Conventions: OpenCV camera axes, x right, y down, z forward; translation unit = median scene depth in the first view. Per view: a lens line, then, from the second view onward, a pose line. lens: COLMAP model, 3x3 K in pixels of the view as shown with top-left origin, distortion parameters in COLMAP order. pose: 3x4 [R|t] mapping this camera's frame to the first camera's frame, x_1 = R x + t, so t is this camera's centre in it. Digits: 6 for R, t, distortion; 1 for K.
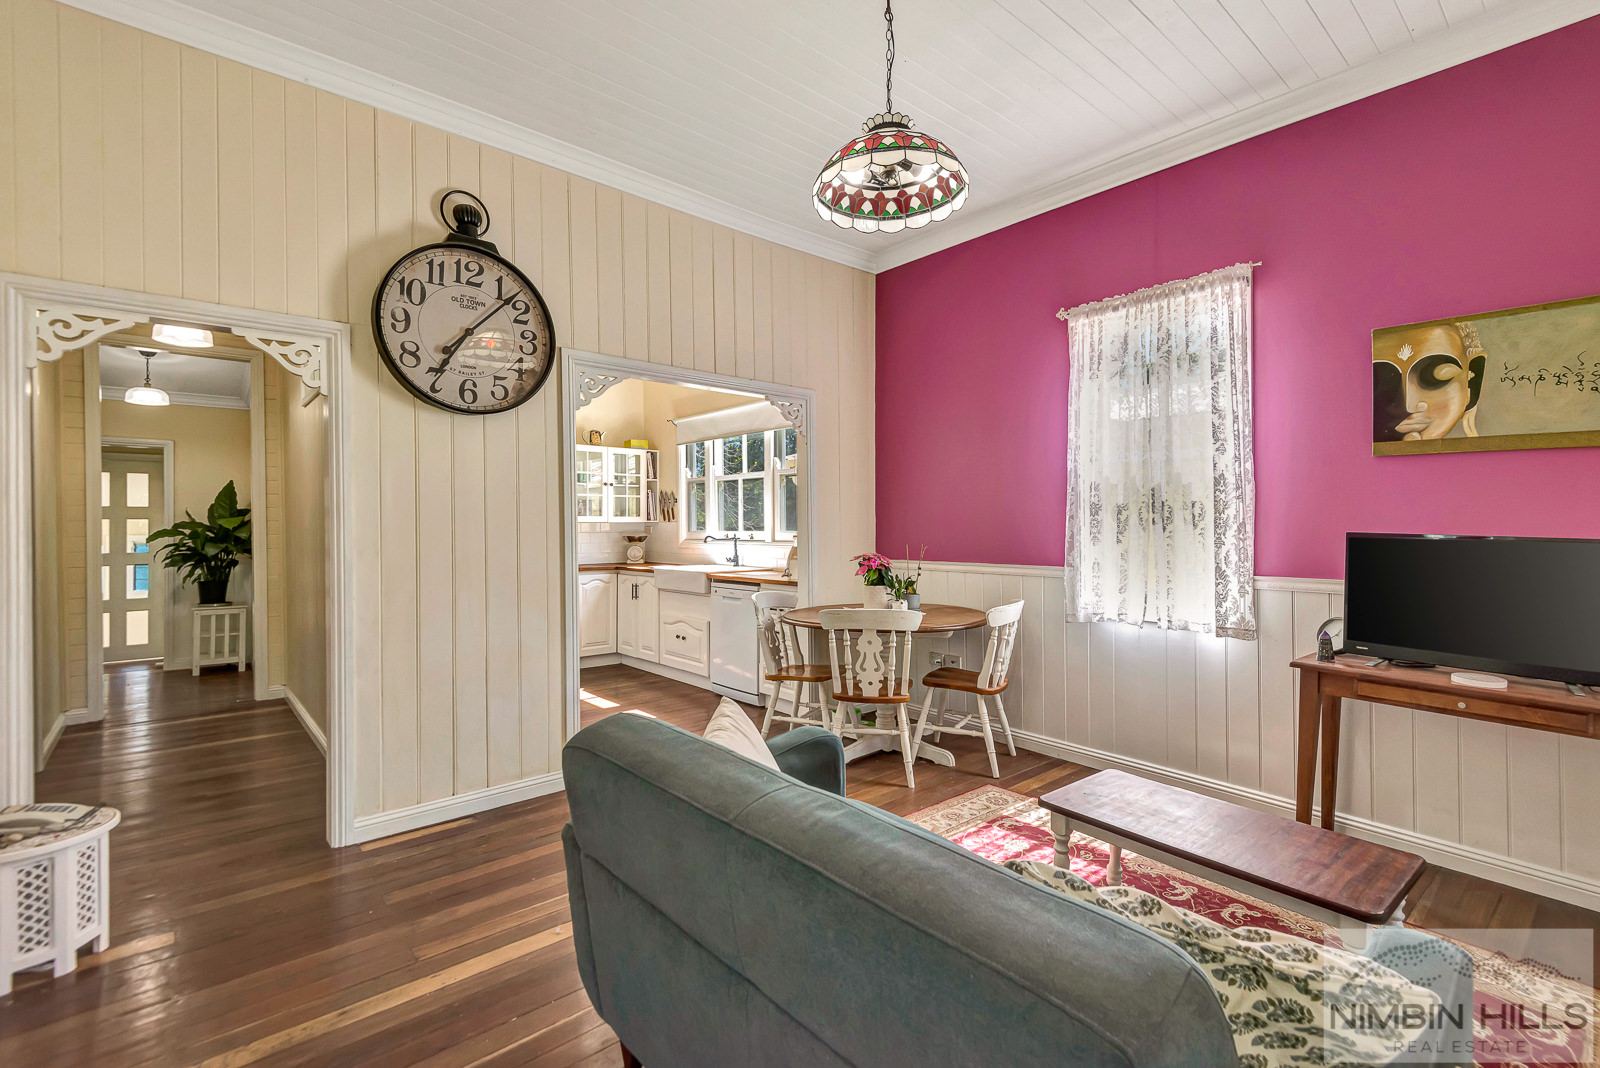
lens RADIAL K [[715.4, 0, 794.4], [0, 715.4, 515.7], [0, 0, 1]] dist [0.001708, -0.000188]
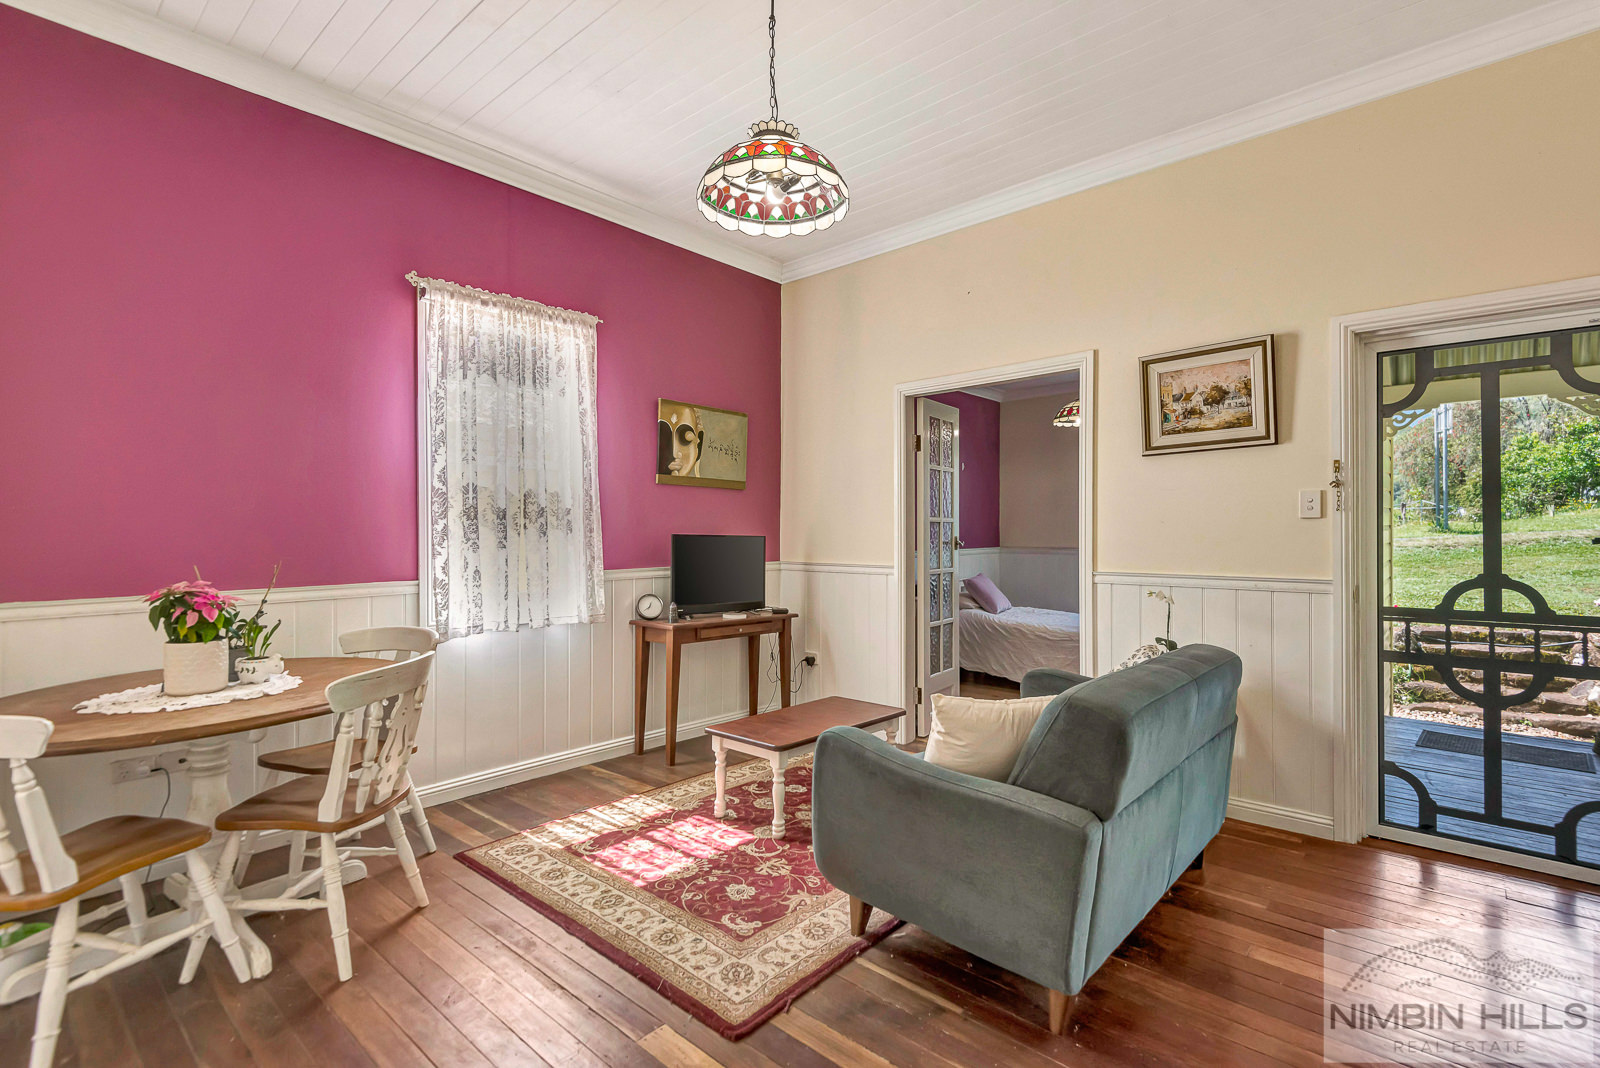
lens RADIAL K [[725.9, 0, 804.0], [0, 725.9, 527.3], [0, 0, 1]] dist [0.016268, -0.000754]
pose [[-0.132850, 0.008440, 0.991100, -0.588622], [-0.006615, 0.999934, -0.009402, 0.016989], [-0.991114, -0.007805, -0.132785, 0.727297]]
